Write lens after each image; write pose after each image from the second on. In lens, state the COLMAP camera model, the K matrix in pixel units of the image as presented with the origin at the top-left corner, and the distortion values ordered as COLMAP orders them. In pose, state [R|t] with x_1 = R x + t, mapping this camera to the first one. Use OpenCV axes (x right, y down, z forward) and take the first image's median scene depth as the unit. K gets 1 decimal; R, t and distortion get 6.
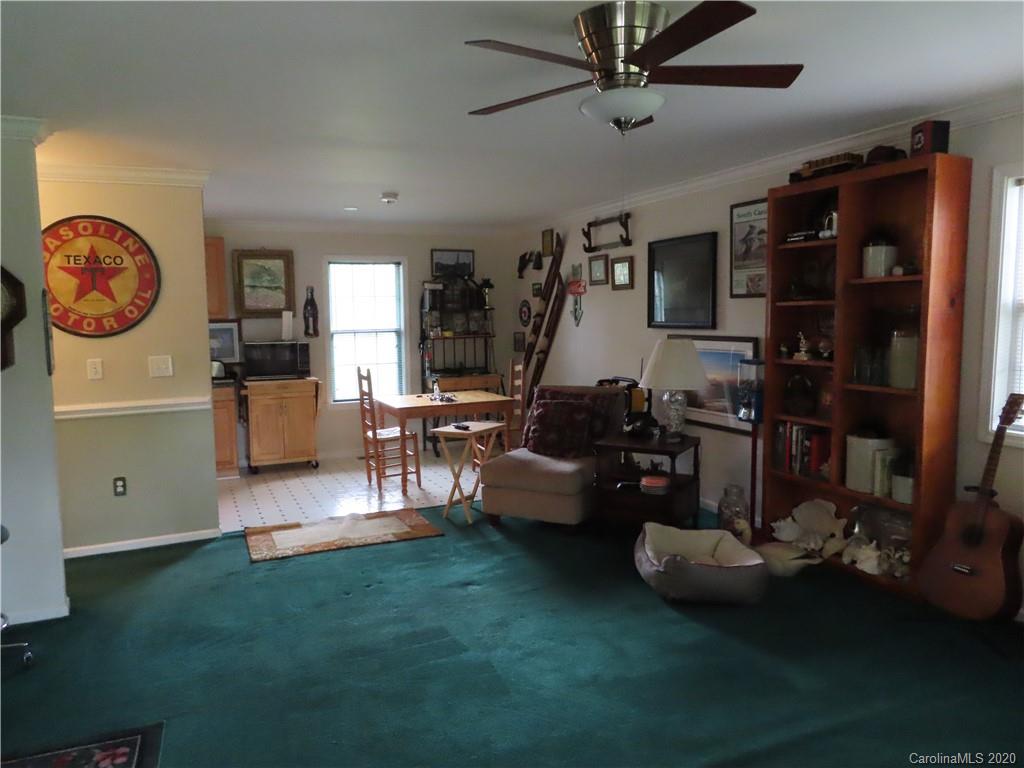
lens RADIAL K [[735.2, 0, 513.5], [0, 735.2, 385.6], [0, 0, 1]] dist [0.001427, 0.000255]
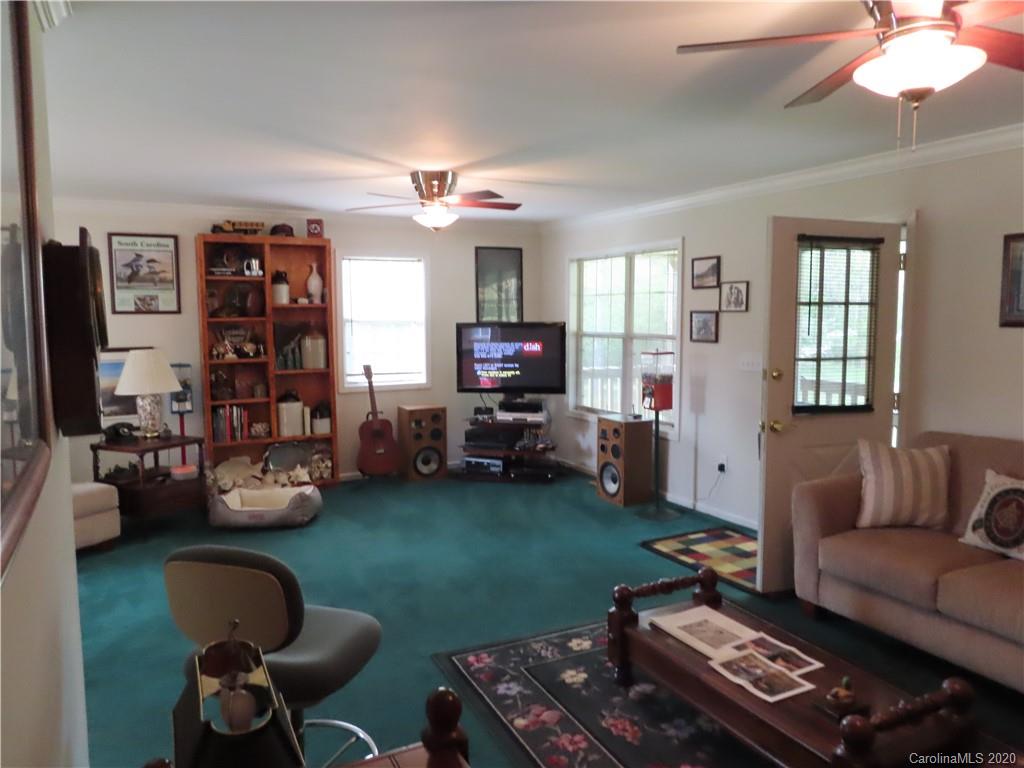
lens RADIAL K [[735.2, 0, 511.2], [0, 735.2, 383.8], [0, 0, 1]] dist [0.001427, 0.000255]
pose [[-0.078456, -0.078625, 0.993812, -1.036915], [0.110748, 0.990027, 0.087069, -0.050899], [-0.990747, 0.116893, -0.068966, 0.564235]]
